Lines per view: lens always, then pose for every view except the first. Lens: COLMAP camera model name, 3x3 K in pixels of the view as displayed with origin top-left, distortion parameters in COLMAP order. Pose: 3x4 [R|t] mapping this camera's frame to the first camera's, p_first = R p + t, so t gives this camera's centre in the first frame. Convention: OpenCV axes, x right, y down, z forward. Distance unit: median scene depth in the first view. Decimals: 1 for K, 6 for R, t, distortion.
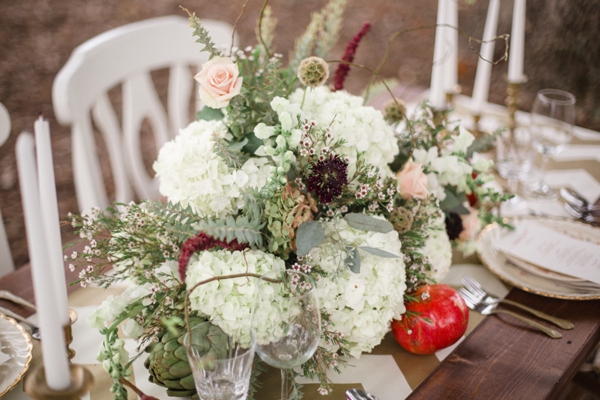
lens RADIAL K [[934.5, 0, 300.0], [0, 934.5, 200.0], [0, 0, 1]] dist [-0.225735, 0.100819]
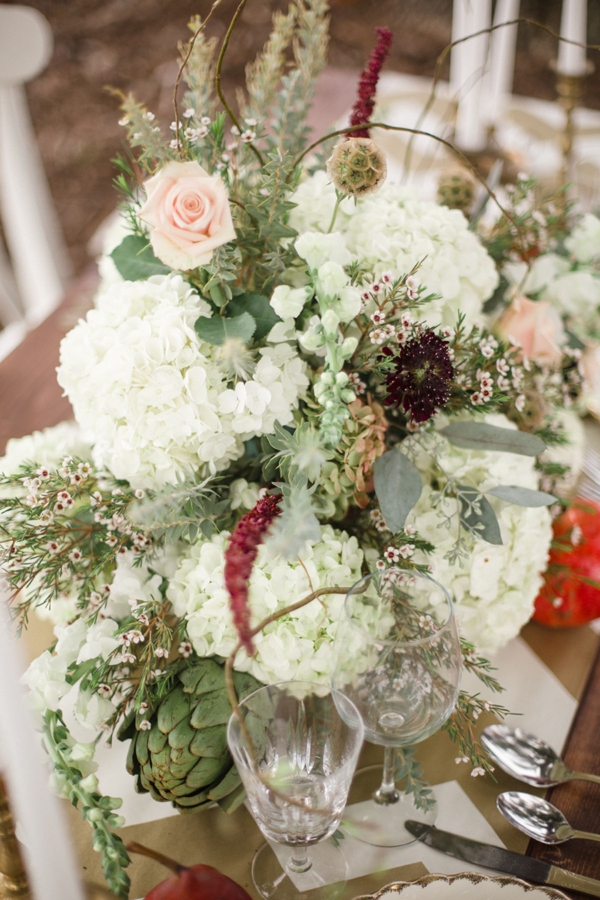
lens RADIAL K [[1401.7, 0, 300.0], [0, 1401.7, 450.0], [0, 0, 1]] dist [-0.225735, 0.100819]
pose [[0.972629, -0.155022, 0.173095, -0.174623], [0.114902, 0.968345, 0.221597, -0.160558], [-0.201968, -0.195643, 0.959652, 0.239592]]
